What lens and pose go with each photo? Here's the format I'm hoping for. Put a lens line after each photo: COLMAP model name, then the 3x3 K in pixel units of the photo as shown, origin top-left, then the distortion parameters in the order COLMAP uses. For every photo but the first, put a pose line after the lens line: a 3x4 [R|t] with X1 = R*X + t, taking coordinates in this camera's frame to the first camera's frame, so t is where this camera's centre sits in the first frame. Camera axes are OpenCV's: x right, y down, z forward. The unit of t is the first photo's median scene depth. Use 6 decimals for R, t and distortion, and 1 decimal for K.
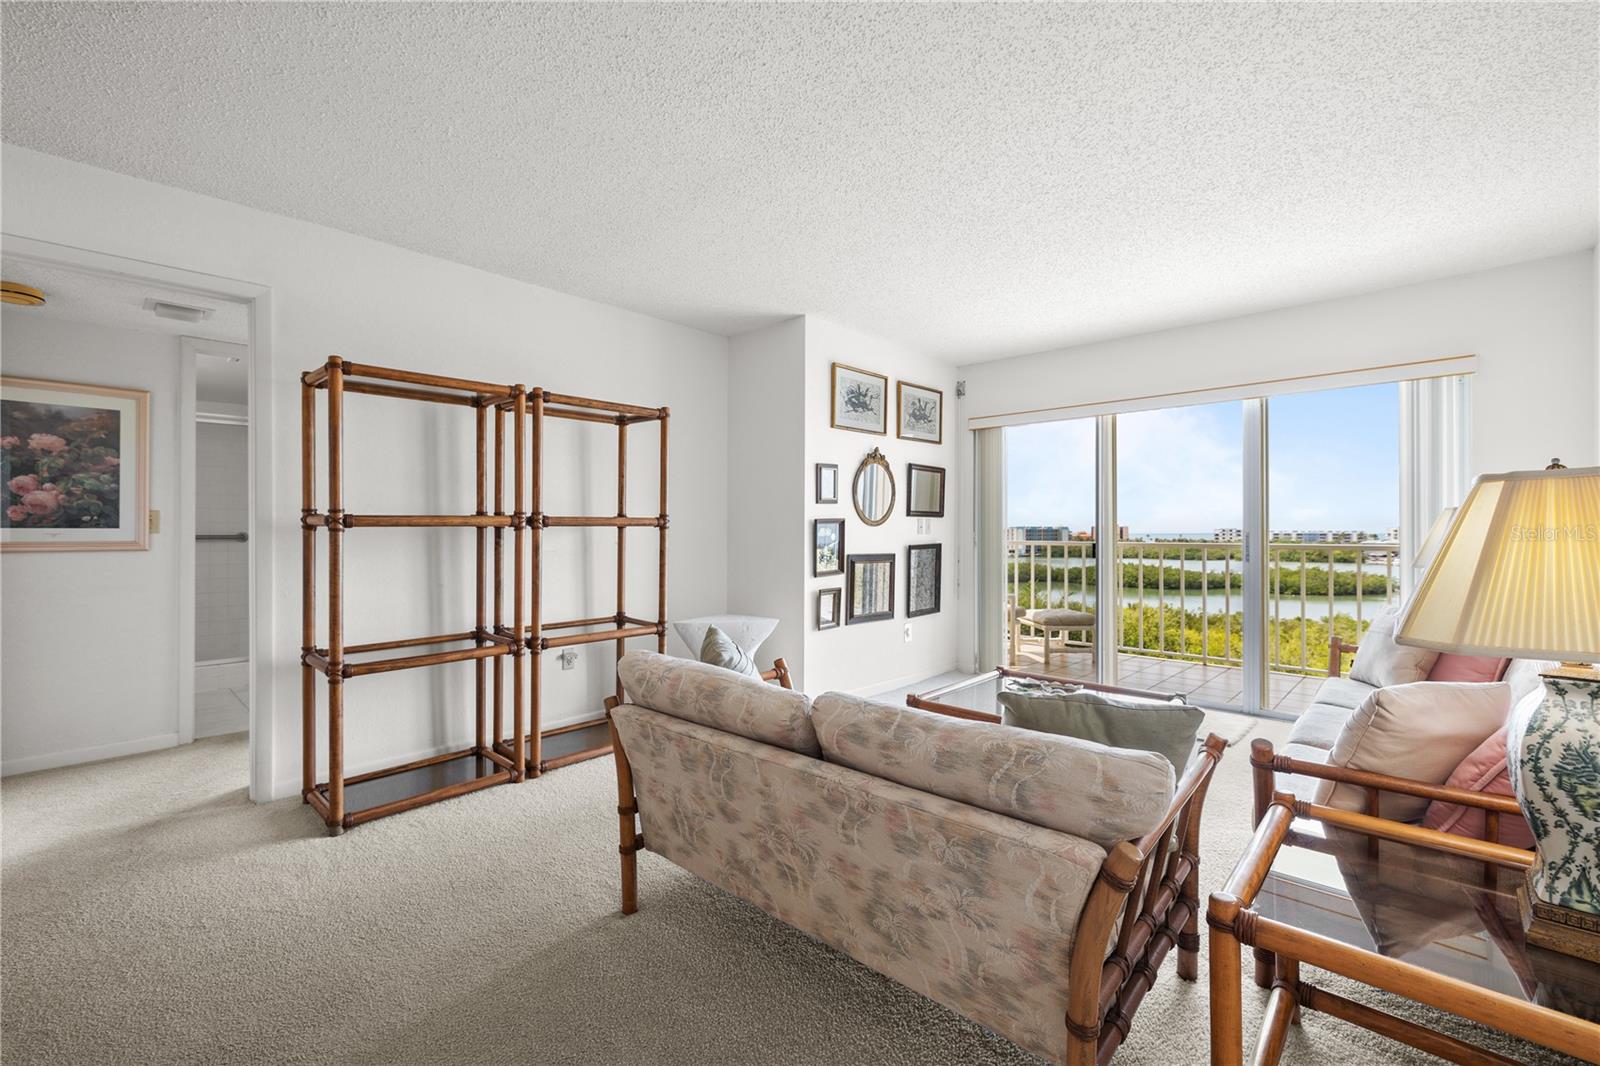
lens RADIAL K [[672.6, 0, 797.1], [0, 672.6, 527.7], [0, 0, 1]] dist [0.002831, 0.000231]
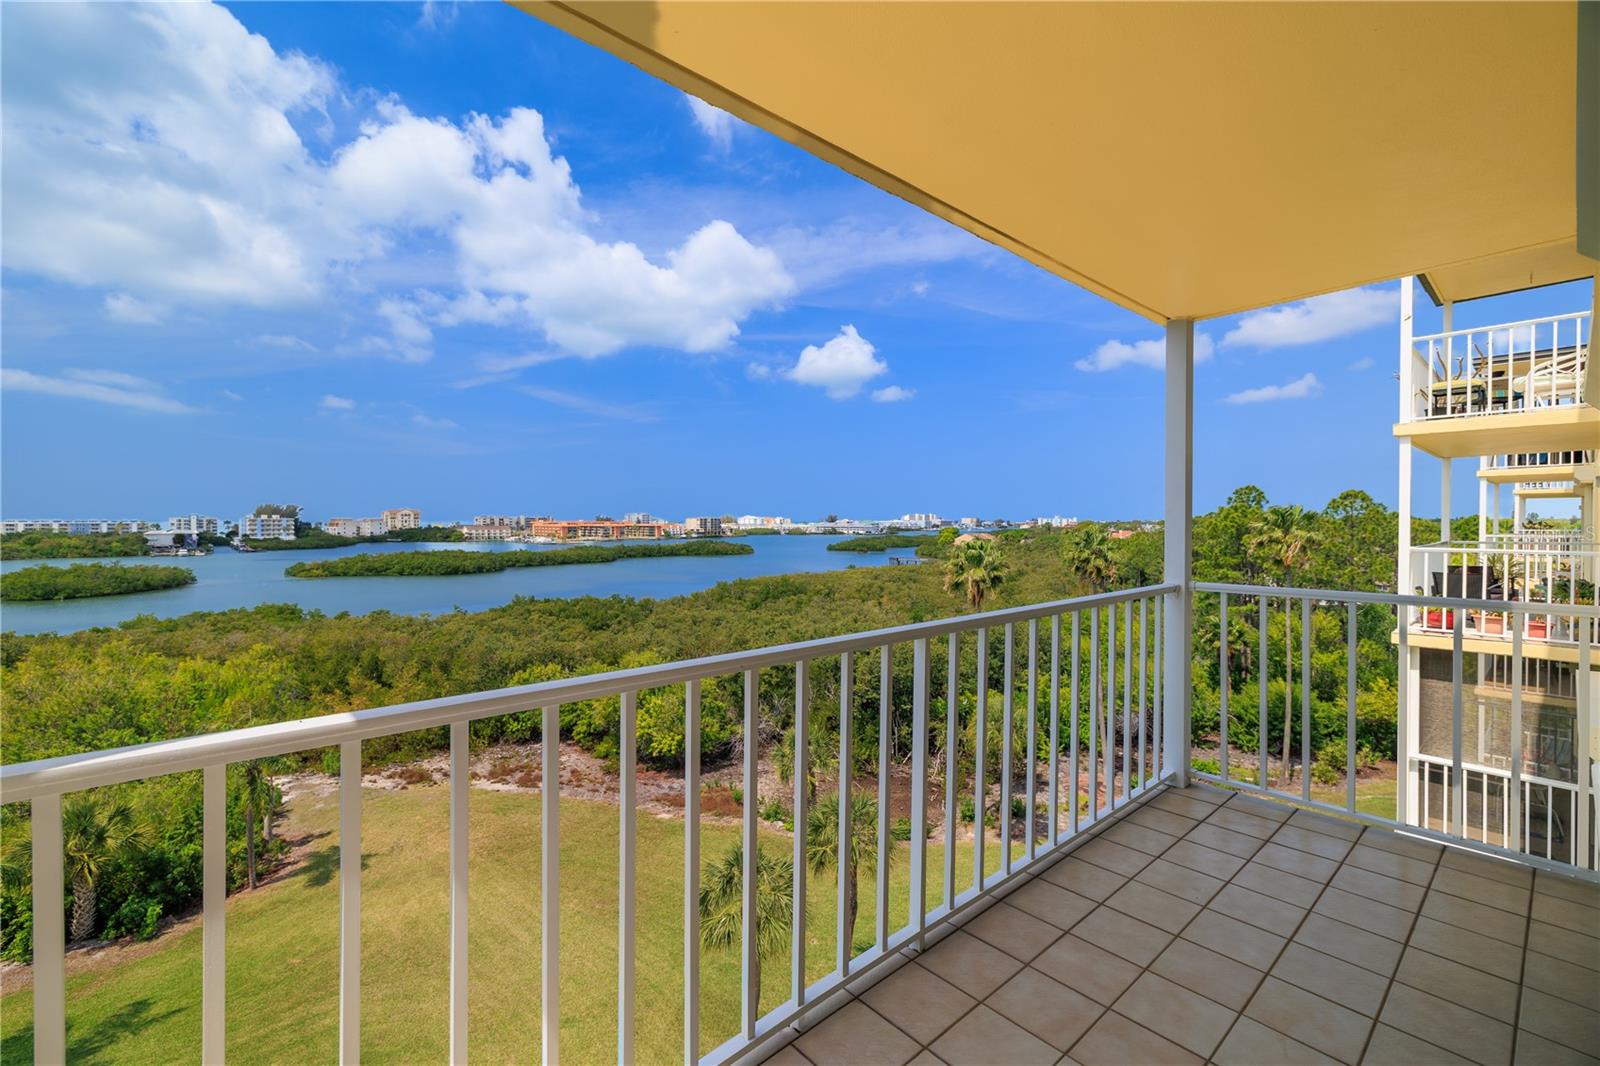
lens RADIAL K [[672.6, 0, 790.8], [0, 672.6, 518.7], [0, 0, 1]] dist [0.002831, 0.000231]
pose [[0.103137, 0.001572, 0.994666, 0.405303], [-0.003714, 0.999992, -0.001195, -0.047518], [-0.994660, -0.003571, 0.103142, 1.921960]]
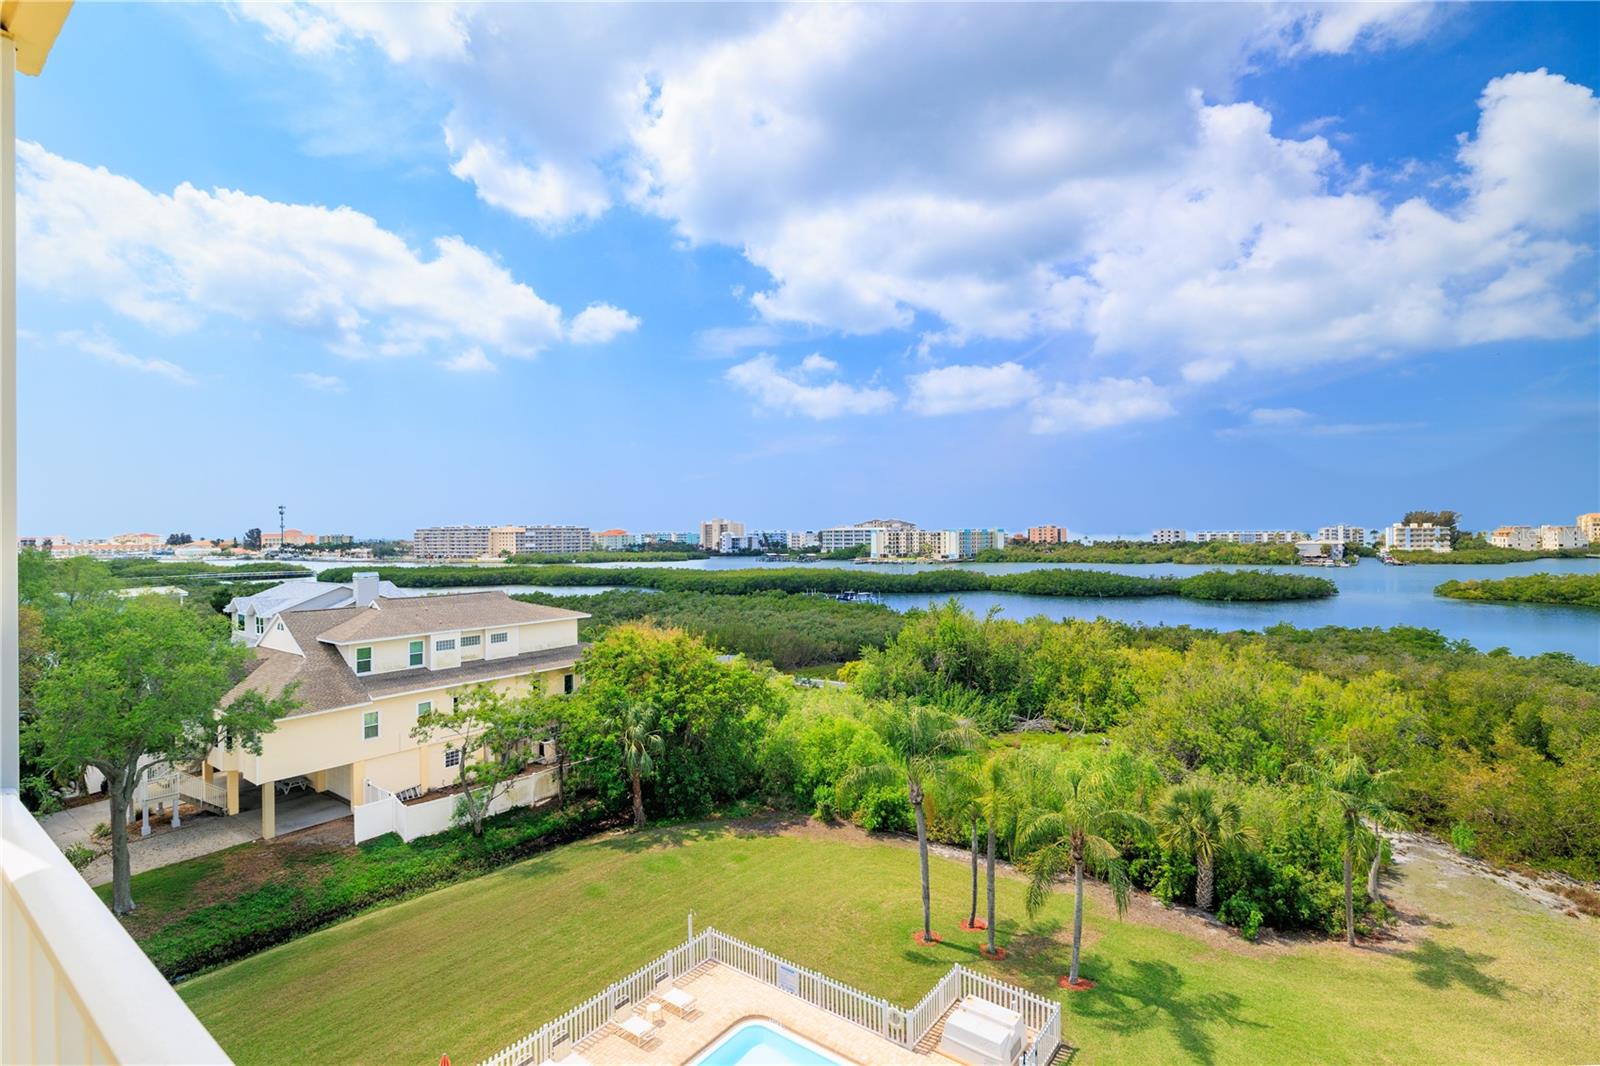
lens RADIAL K [[753.2, 0, 798.6], [0, 753.2, 527.9], [0, 0, 1]] dist [-0.005961, 0.002162]
pose [[0.993388, -0.008063, 0.114525, 1.086528], [0.008687, 0.999950, -0.004949, -0.077362], [-0.114480, 0.005911, 0.993408, 1.819404]]
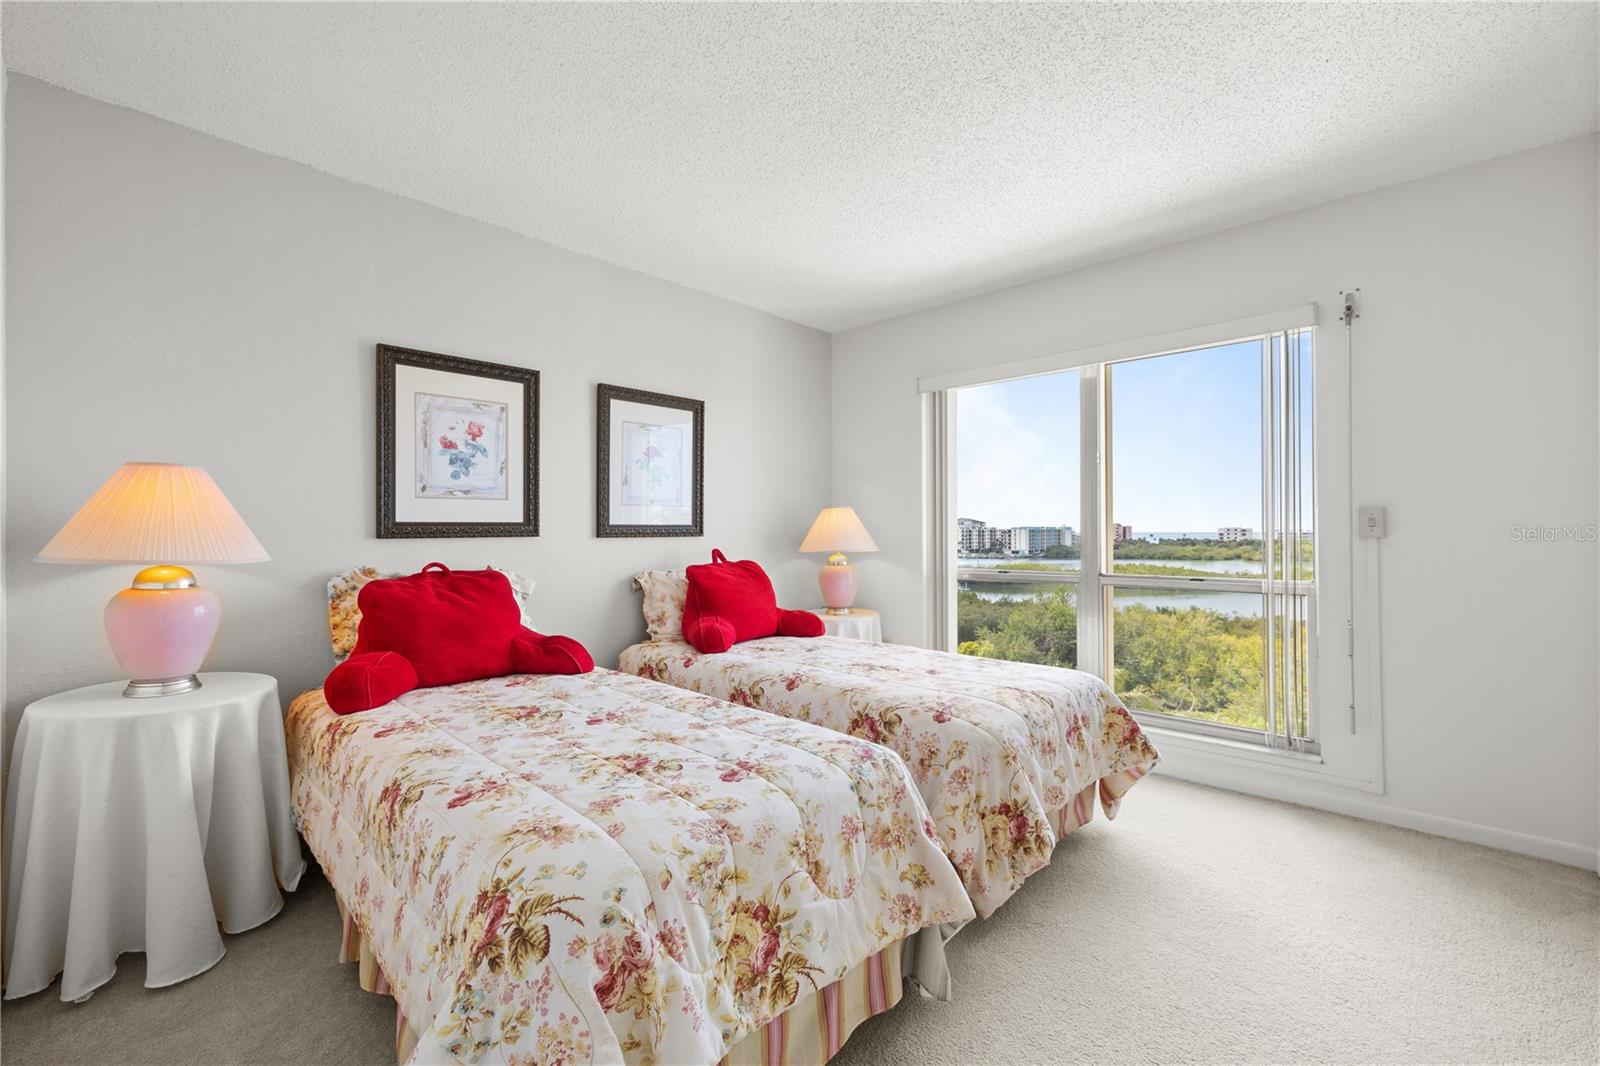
lens RADIAL K [[672.6, 0, 794.2], [0, 672.6, 527.5], [0, 0, 1]] dist [0.002831, 0.000231]
pose [[0.999986, -0.004830, -0.002072, -0.635158], [0.004824, 0.999985, -0.002764, -0.001092], [0.002086, 0.002754, 0.999994, 1.205355]]
